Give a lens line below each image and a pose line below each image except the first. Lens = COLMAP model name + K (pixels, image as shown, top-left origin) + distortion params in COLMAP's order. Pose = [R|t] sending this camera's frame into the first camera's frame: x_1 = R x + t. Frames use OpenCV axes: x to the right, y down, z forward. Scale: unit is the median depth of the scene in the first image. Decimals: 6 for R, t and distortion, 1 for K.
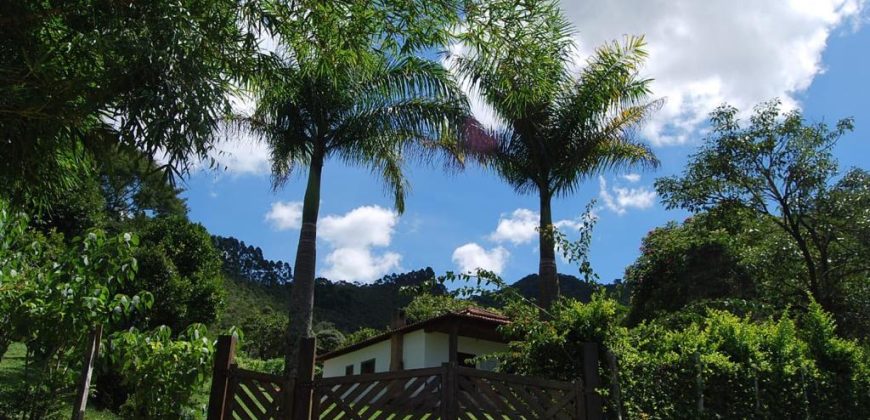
lens RADIAL K [[692.3, 0, 434.7], [0, 692.3, 202.9], [0, 0, 1]] dist [-0.068611, 0.028675]
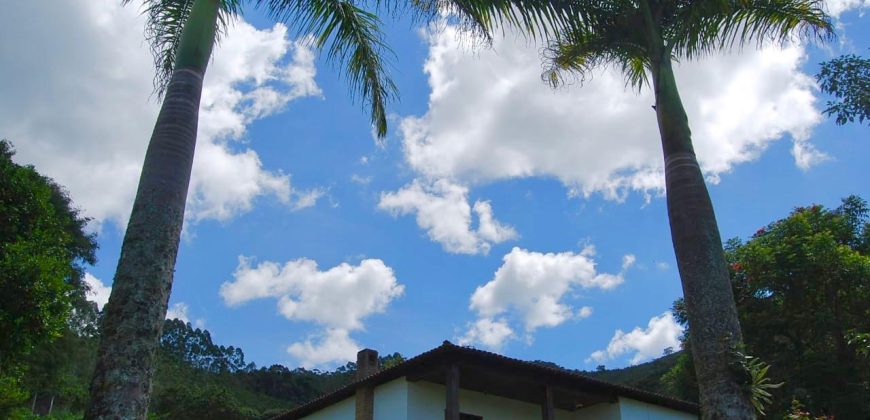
lens RADIAL K [[692.3, 0, 441.2], [0, 692.3, 214.3], [0, 0, 1]] dist [-0.068611, 0.028675]
pose [[0.998209, 0.004993, 0.059610, -0.033821], [0.002447, 0.992269, -0.124084, 0.167281], [-0.059769, 0.124008, 0.990480, 0.488095]]
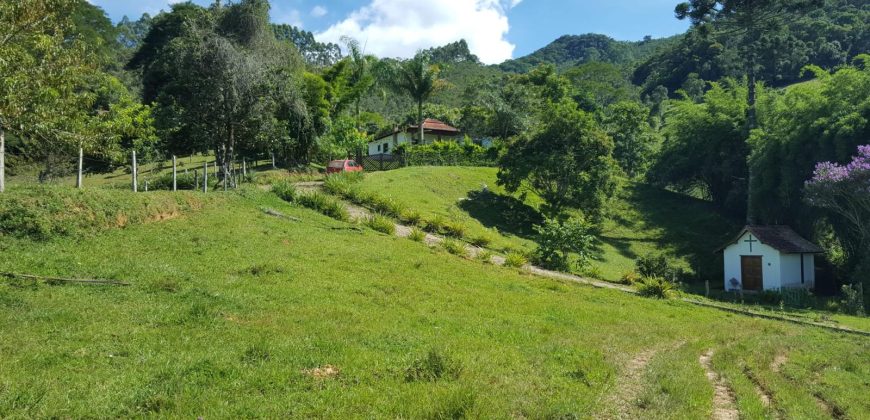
lens RADIAL K [[692.3, 0, 436.0], [0, 692.3, 212.2], [0, 0, 1]] dist [-0.068611, 0.028675]
pose [[0.995913, -0.039842, -0.081050, 0.192418], [0.065899, 0.934243, 0.350496, -0.265640], [0.061756, -0.354405, 0.933051, -0.933478]]
